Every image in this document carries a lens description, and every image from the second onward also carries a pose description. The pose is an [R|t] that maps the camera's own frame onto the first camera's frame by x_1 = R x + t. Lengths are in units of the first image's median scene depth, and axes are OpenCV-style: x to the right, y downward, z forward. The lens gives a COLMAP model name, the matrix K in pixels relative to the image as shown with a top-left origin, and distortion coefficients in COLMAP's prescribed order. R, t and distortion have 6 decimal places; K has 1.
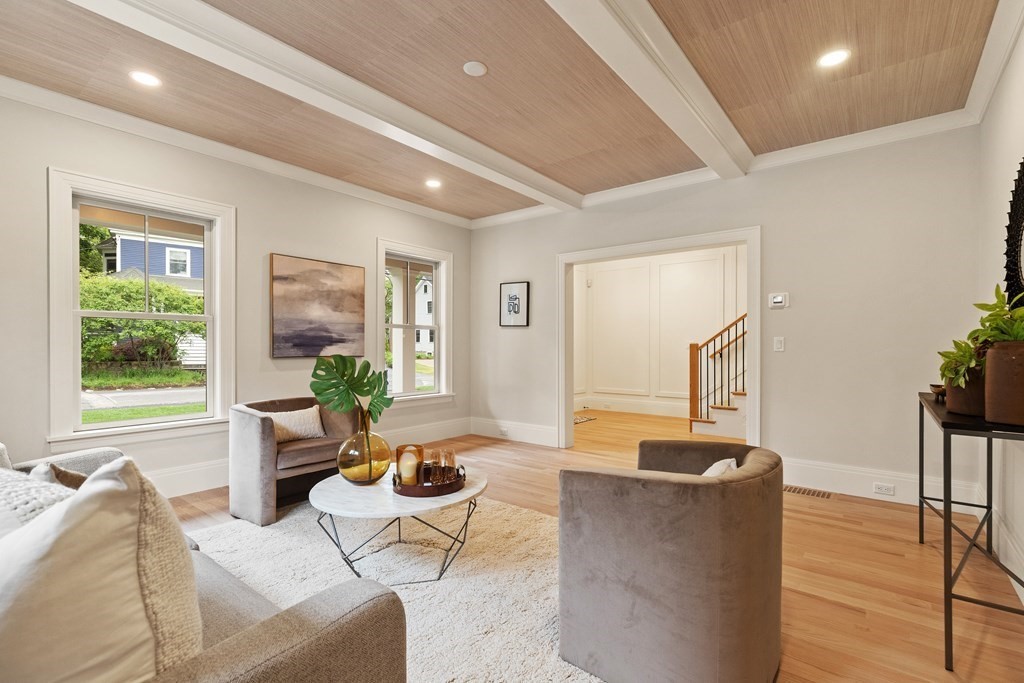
lens RADIAL K [[460.7, 0, 518.5], [0, 460.7, 344.6], [0, 0, 1]] dist [0.003658, 0.000027]
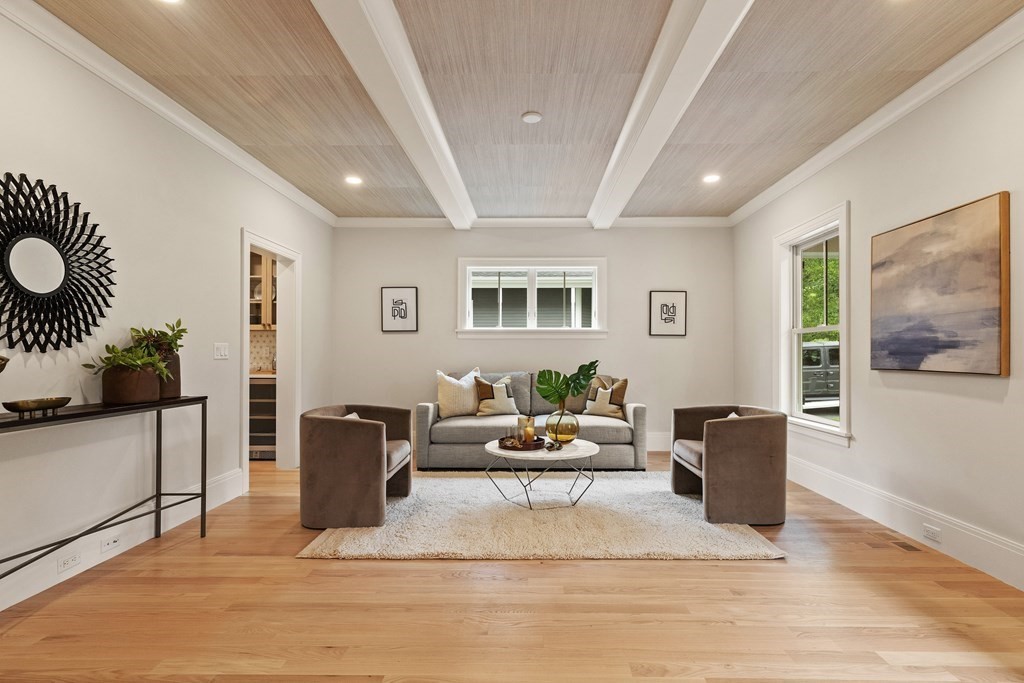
lens RADIAL K [[464.2, 0, 525.1], [0, 464.2, 351.6], [0, 0, 1]] dist [0.001644, -0.000038]
pose [[-0.786250, -0.006221, -0.617877, 0.394342], [0.000820, 0.999938, -0.011111, 0.006268], [0.617908, -0.009242, -0.786196, 1.172818]]
